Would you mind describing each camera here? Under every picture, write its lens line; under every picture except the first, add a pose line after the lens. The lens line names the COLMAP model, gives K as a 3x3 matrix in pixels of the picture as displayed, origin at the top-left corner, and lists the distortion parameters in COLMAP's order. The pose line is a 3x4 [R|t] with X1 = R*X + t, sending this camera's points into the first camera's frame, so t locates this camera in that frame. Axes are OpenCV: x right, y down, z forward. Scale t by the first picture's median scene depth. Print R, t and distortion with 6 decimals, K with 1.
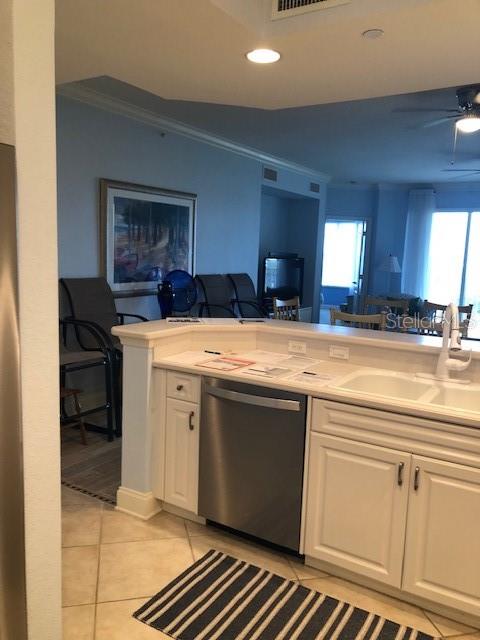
lens RADIAL K [[522.2, 0, 239.3], [0, 522.2, 321.2], [0, 0, 1]] dist [0.016886, -0.029791]
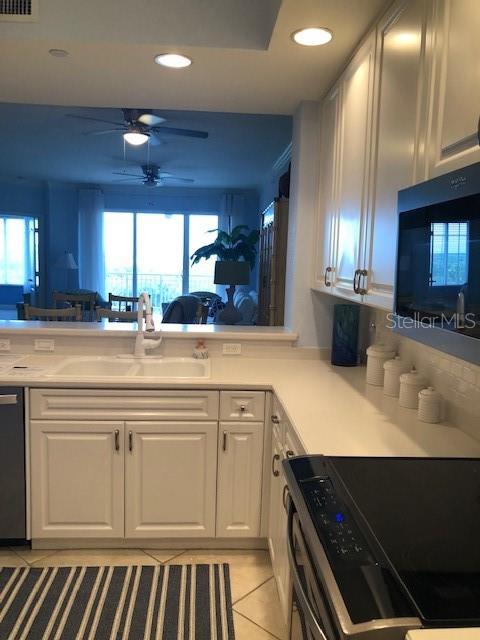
lens RADIAL K [[522.2, 0, 240.5], [0, 522.2, 321.4], [0, 0, 1]] dist [0.016886, -0.029791]
pose [[0.814113, -0.078581, 0.575365, -0.107343], [0.074159, 0.996758, 0.031202, 0.009430], [-0.575952, 0.017267, 0.817301, -0.109698]]
